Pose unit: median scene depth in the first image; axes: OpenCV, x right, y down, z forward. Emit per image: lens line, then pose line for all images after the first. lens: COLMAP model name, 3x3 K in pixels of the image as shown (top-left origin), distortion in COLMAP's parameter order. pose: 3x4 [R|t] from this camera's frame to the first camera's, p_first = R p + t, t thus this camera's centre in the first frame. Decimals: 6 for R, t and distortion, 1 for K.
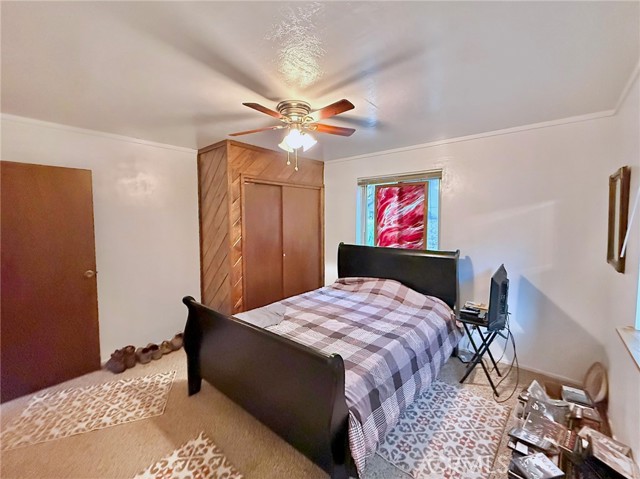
lens RADIAL K [[254.6, 0, 319.9], [0, 254.6, 234.4], [0, 0, 1]] dist [-0.000891, -0.000074]
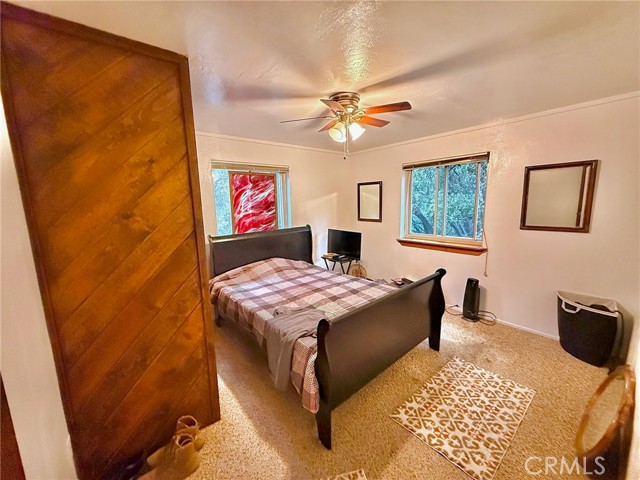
lens RADIAL K [[254.6, 0, 305.1], [0, 254.6, 240.4], [0, 0, 1]] dist [-0.000891, -0.000074]
pose [[0.210086, -0.153595, 0.965542, -0.771746], [0.087028, 0.986600, 0.138009, -0.045849], [-0.973802, 0.055036, 0.220638, 0.587552]]
